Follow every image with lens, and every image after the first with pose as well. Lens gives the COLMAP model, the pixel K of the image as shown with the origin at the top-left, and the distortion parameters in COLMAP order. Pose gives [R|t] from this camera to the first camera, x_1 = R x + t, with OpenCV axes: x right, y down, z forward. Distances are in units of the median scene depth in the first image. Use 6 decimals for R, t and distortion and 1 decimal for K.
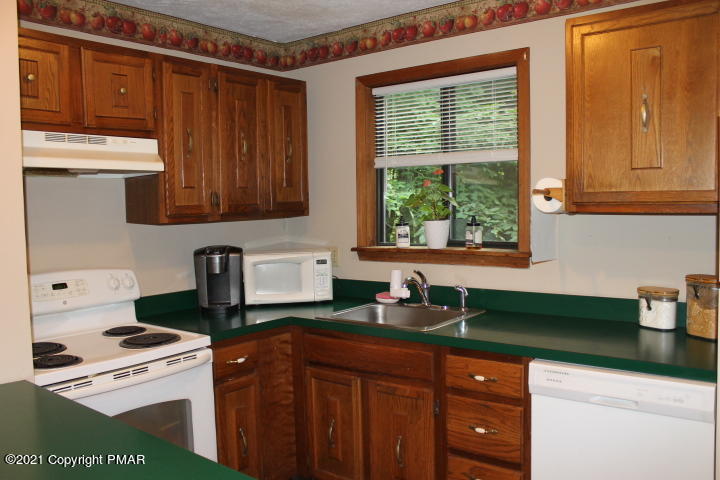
lens RADIAL K [[605.6, 0, 362.1], [0, 605.6, 242.3], [0, 0, 1]] dist [-0.169793, 0.151863]
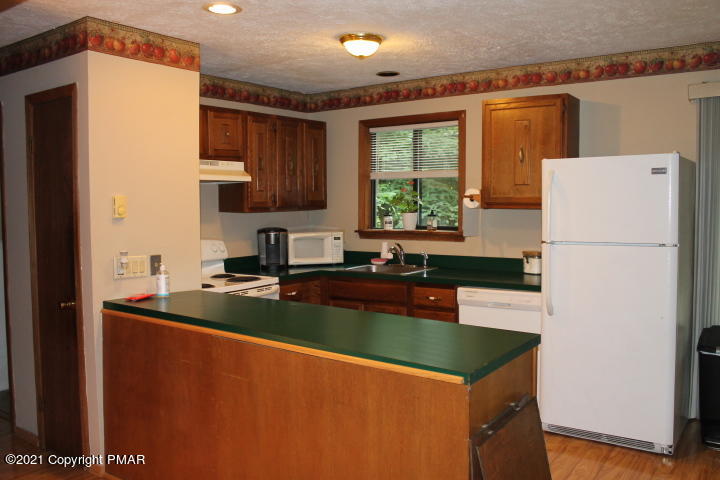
lens RADIAL K [[610.6, 0, 360.7], [0, 610.6, 224.4], [0, 0, 1]] dist [-0.146197, 0.162662]
pose [[0.999251, 0.010815, 0.037154, -0.068661], [-0.009876, 0.999629, -0.025376, 0.037953], [-0.037415, 0.024990, 0.998987, -0.637985]]
